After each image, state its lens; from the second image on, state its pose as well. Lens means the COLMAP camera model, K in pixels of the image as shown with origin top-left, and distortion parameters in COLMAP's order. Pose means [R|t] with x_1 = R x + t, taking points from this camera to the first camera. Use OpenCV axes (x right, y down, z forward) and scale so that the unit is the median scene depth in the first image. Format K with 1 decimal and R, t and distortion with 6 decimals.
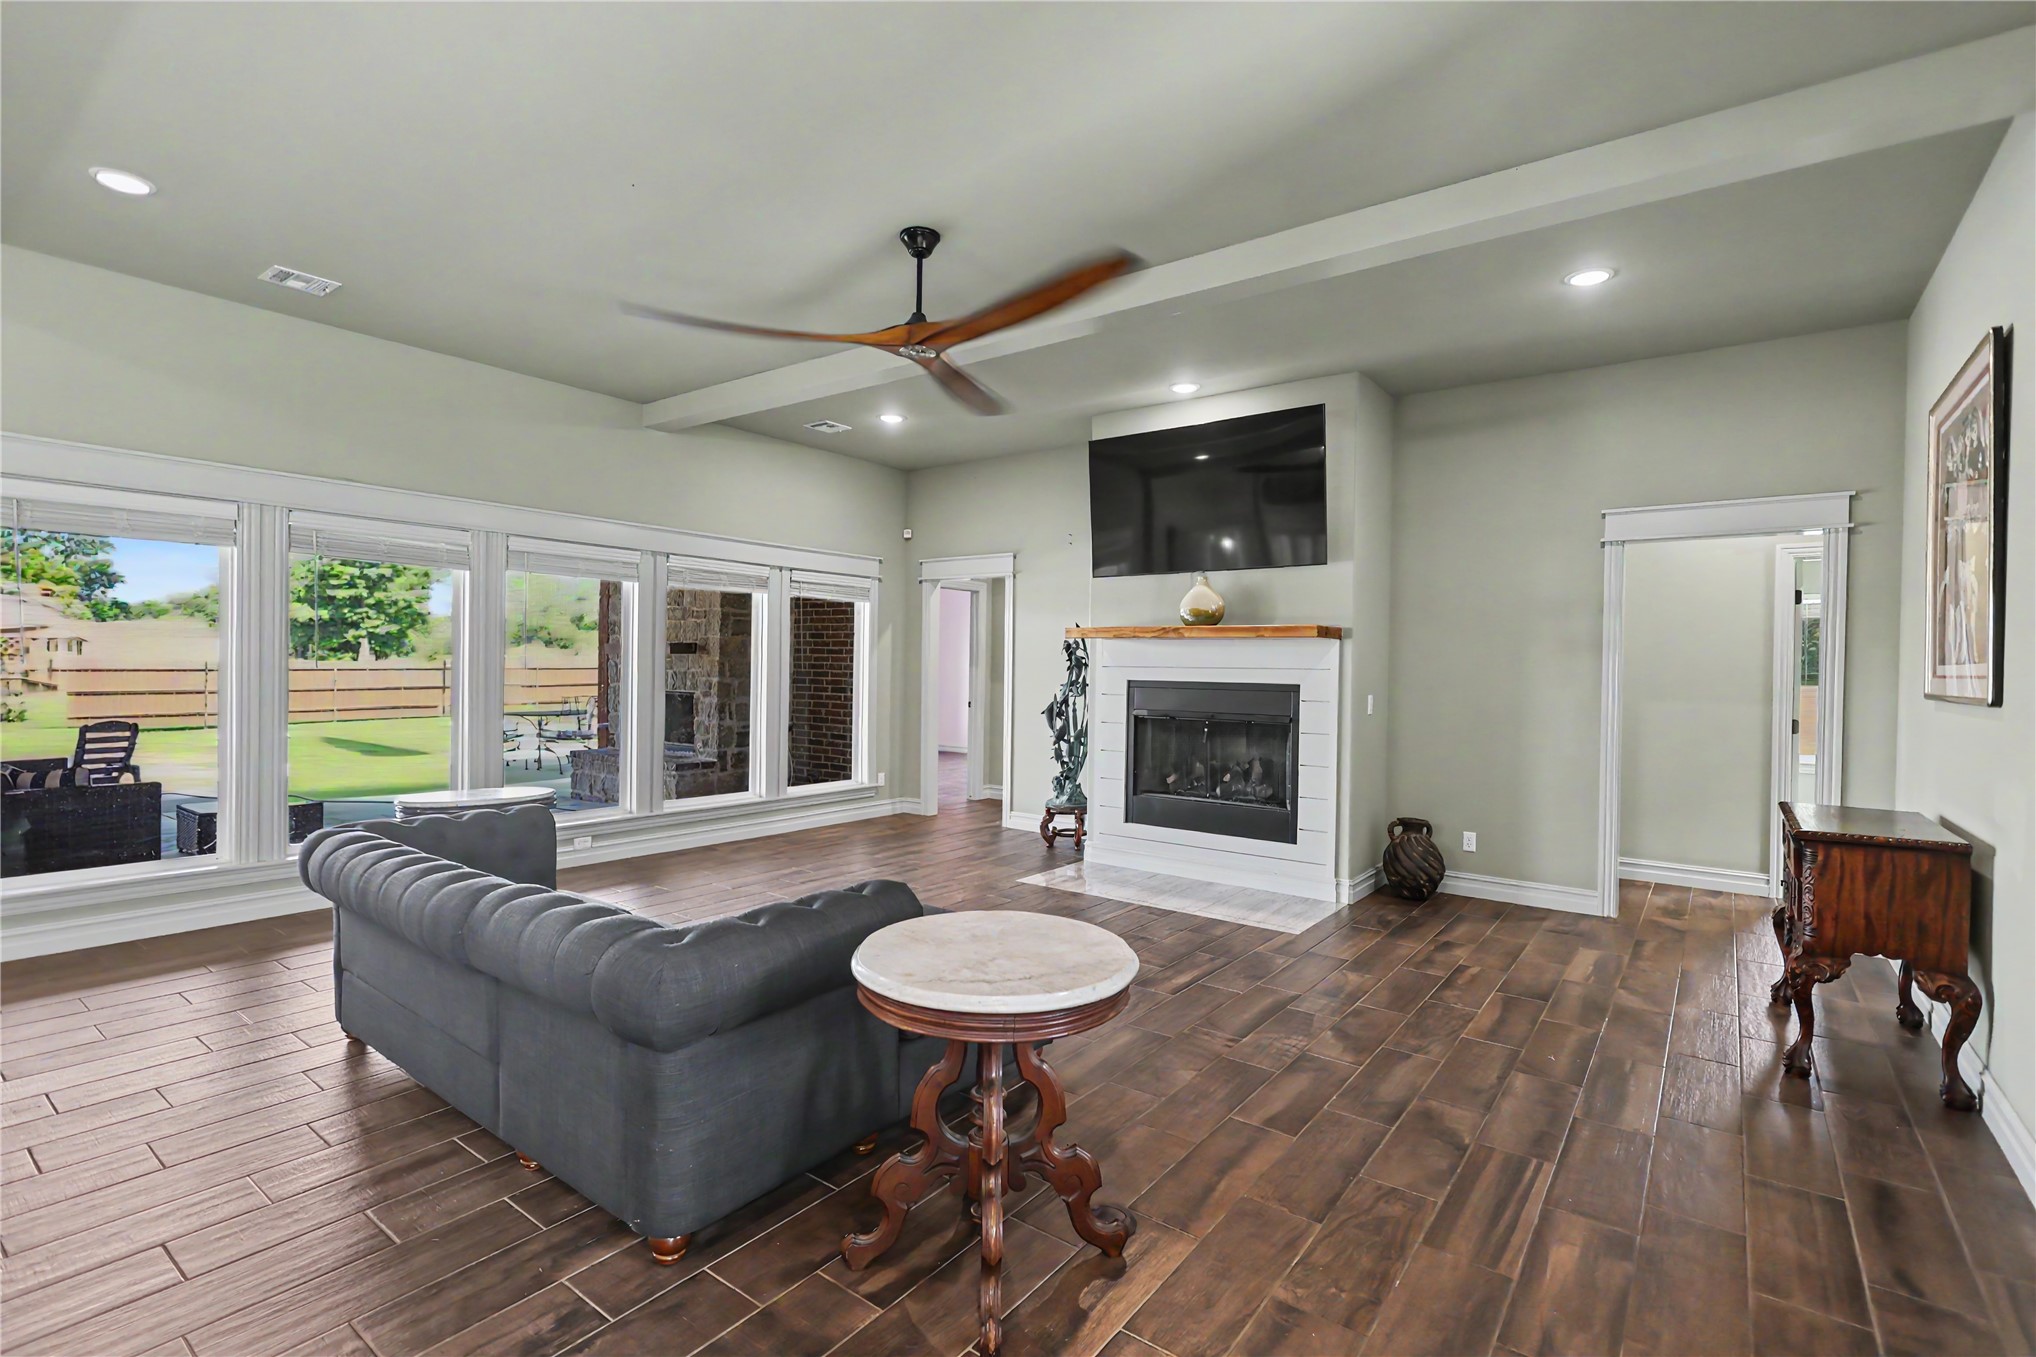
lens RADIAL K [[939.3, 0, 1014.7], [0, 939.3, 677.1], [0, 0, 1]] dist [0.000434, -0.001172]
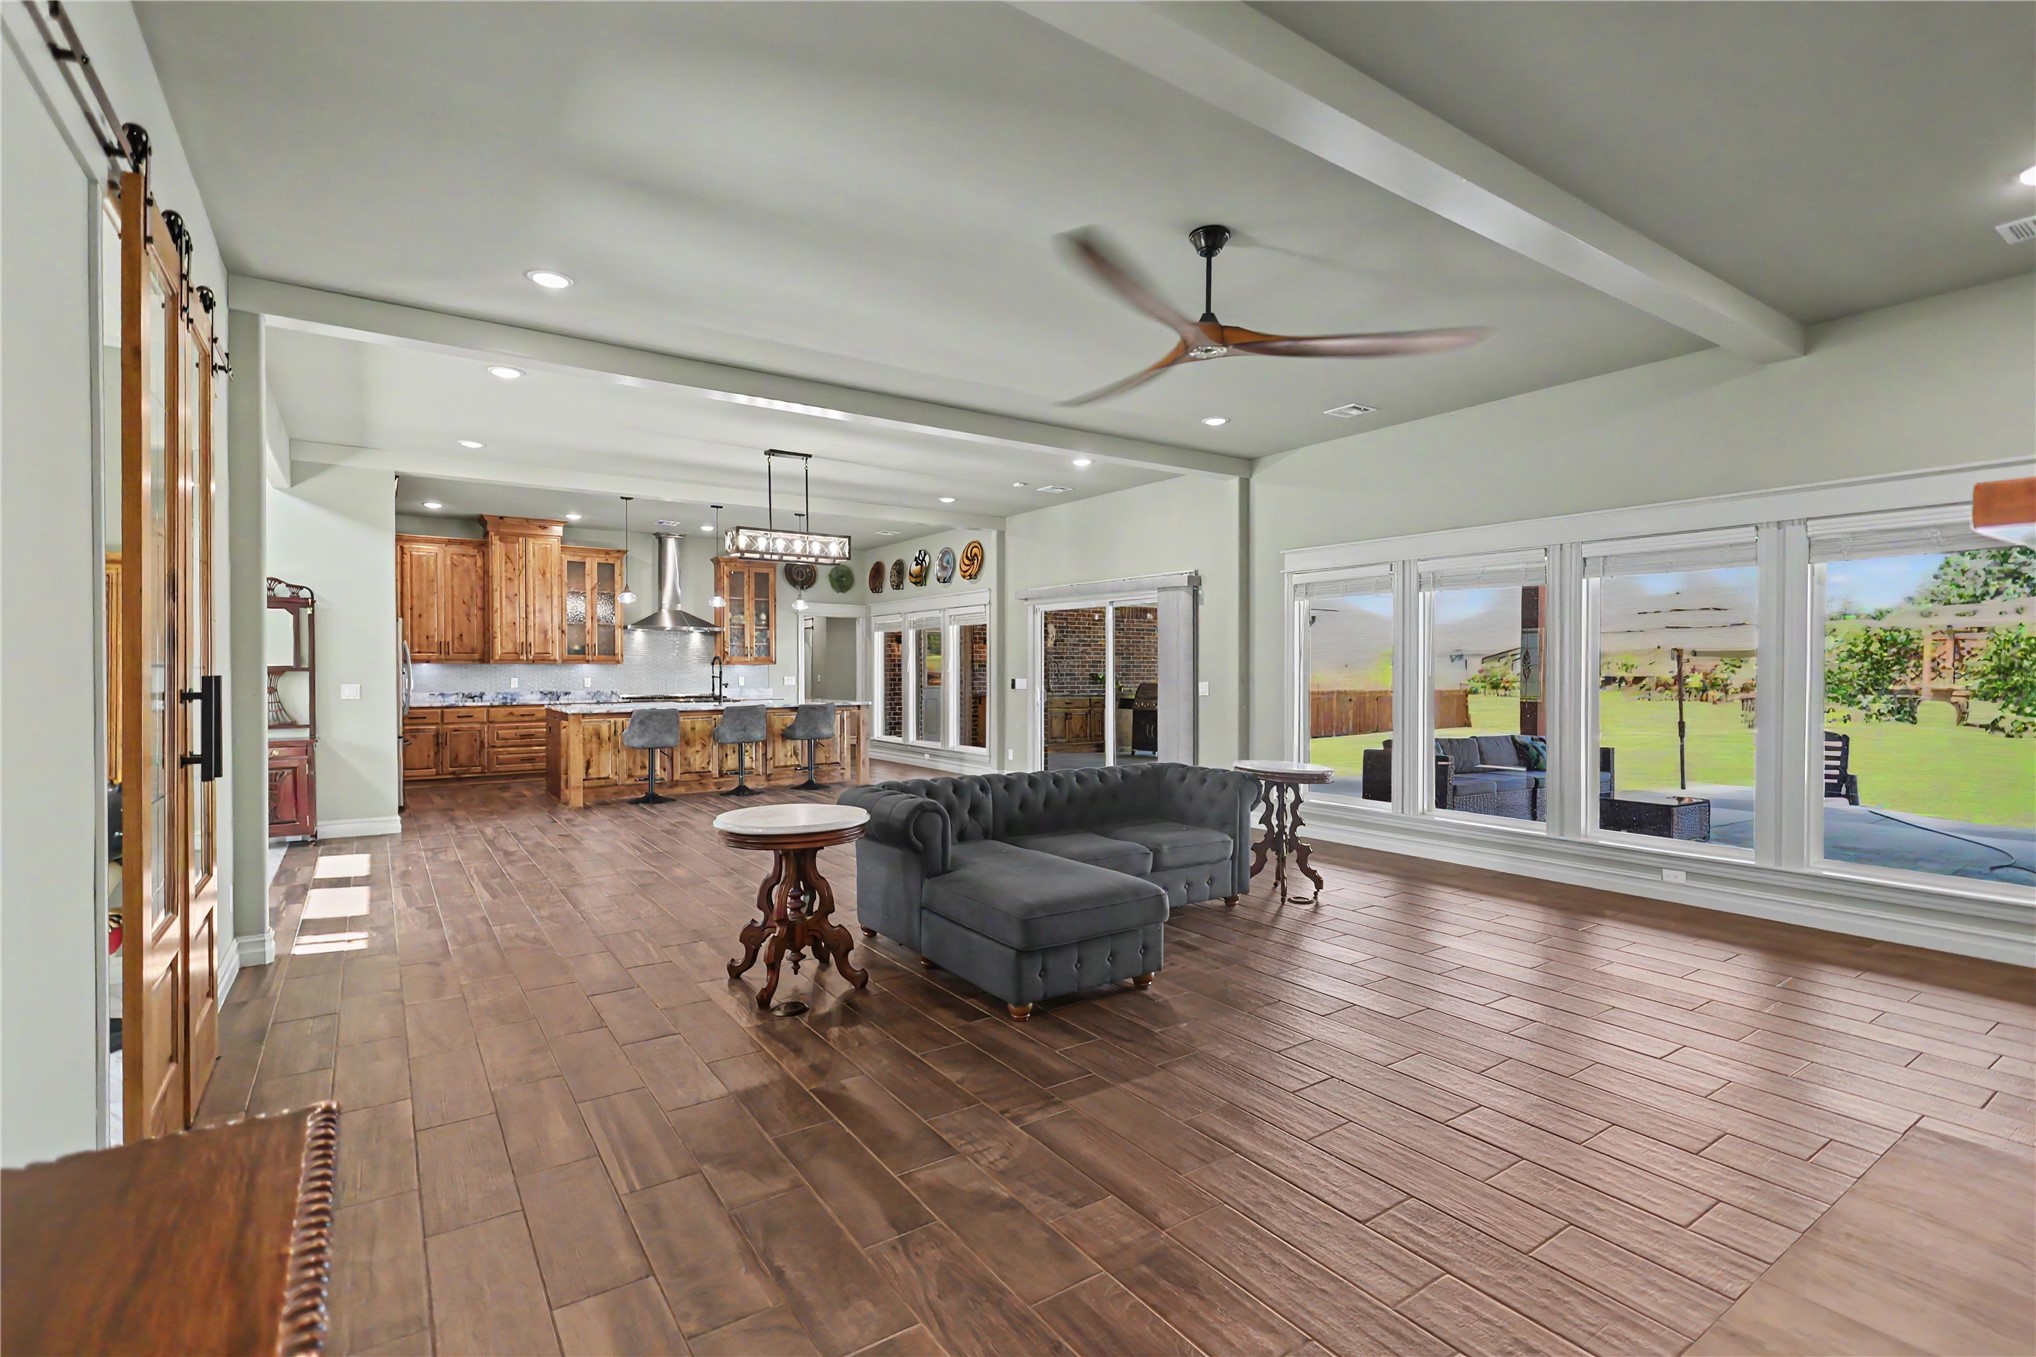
lens RADIAL K [[935.8, 0, 1016.9], [0, 935.8, 674.2], [0, 0, 1]] dist [0.001522, 0.000285]
pose [[-0.314891, -0.010637, -0.949068, 0.590938], [-0.016268, 0.999851, -0.005809, 0.004600], [0.948988, 0.013611, -0.315017, 0.735910]]
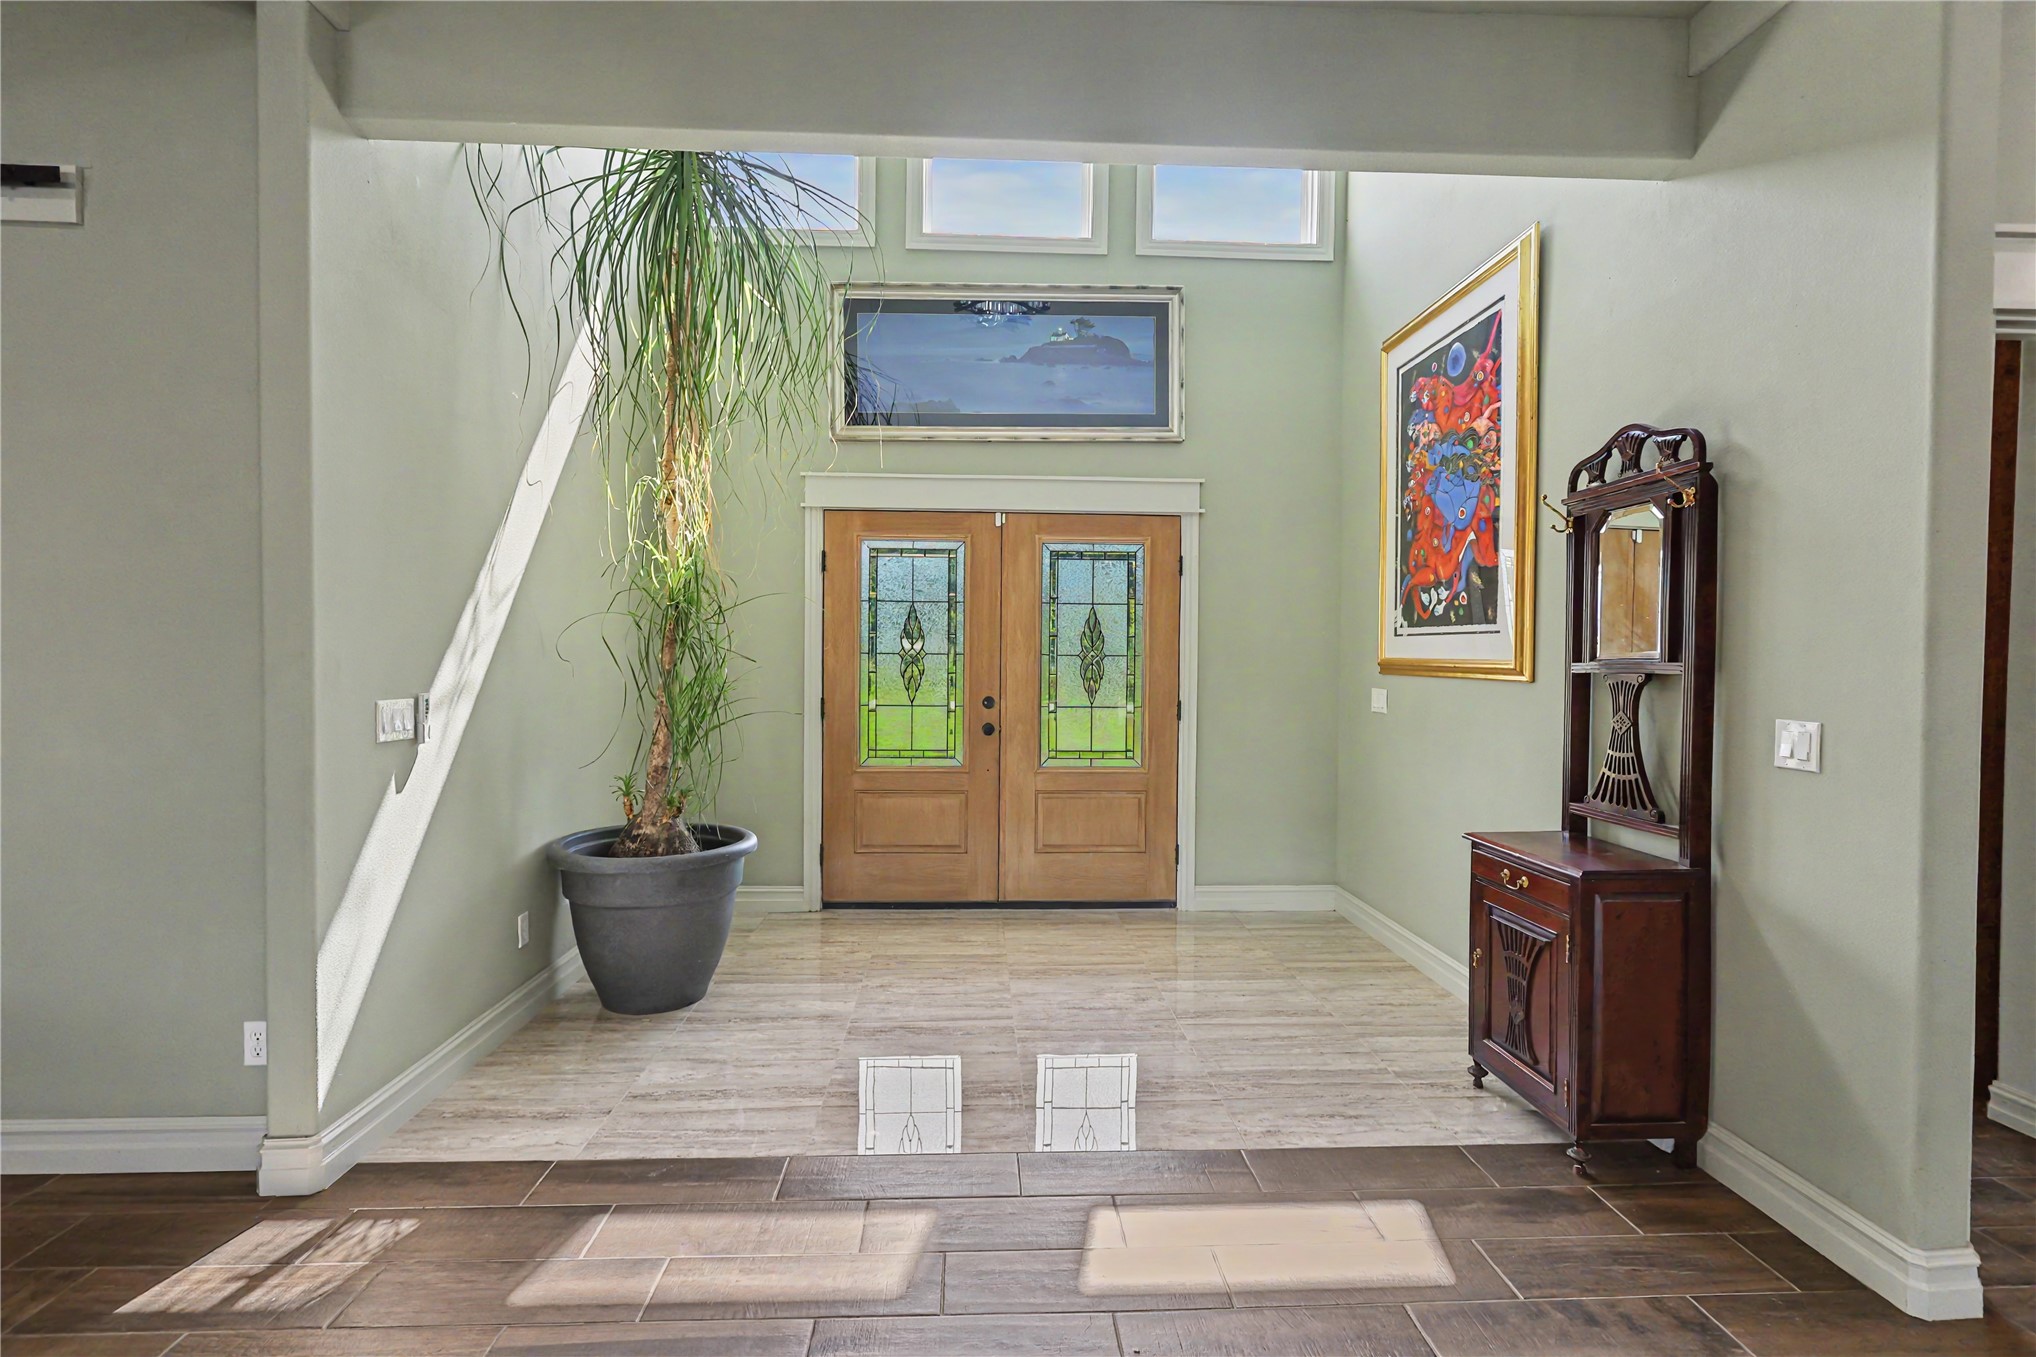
lens RADIAL K [[938.3, 0, 1019.9], [0, 938.3, 678.2], [0, 0, 1]] dist [0.000116, 0.001273]
pose [[-0.640865, -0.036766, 0.766773, -0.430562], [-0.010014, 0.999168, 0.039540, -0.003142], [-0.767588, 0.017662, -0.640700, -0.040558]]
